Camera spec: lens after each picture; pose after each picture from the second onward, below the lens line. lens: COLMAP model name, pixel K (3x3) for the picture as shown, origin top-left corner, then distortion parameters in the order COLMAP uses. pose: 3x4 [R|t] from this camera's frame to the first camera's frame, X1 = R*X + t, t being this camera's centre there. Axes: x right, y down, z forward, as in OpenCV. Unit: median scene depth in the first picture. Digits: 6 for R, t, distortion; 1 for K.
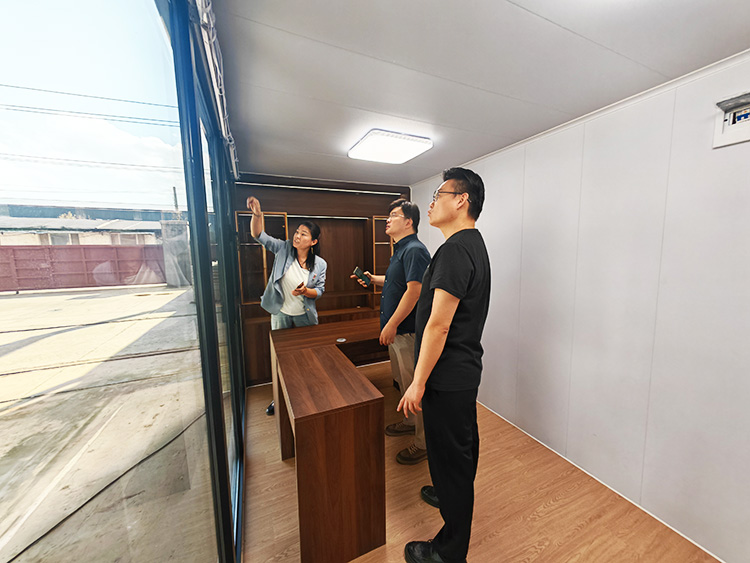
lens RADIAL K [[278.8, 0, 375.0], [0, 278.8, 281.5], [0, 0, 1]] dist [0.002107, 0.000227]
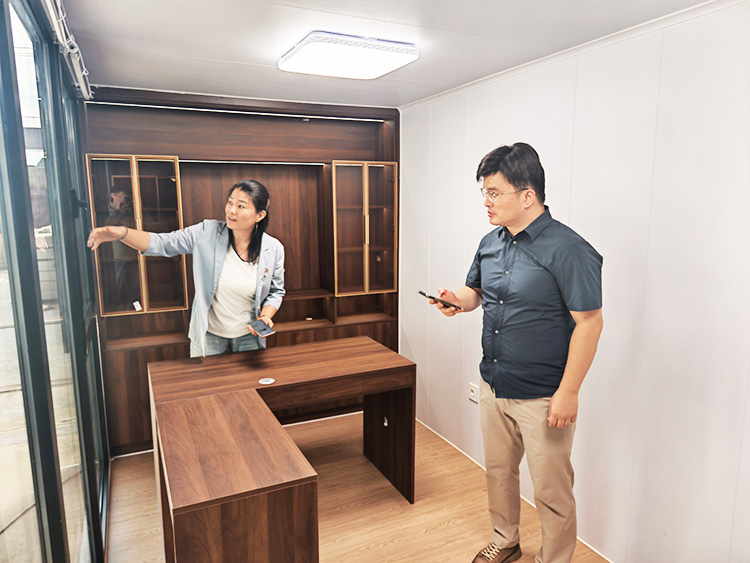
lens RADIAL K [[527.2, 0, 375.0], [0, 527.2, 281.5], [0, 0, 1]] dist [0.001240, -0.000286]
pose [[0.999767, 0.007751, 0.020137, 0.094739], [-0.008632, 0.998993, 0.044032, -0.059807], [-0.019776, -0.044195, 0.998827, -0.134731]]
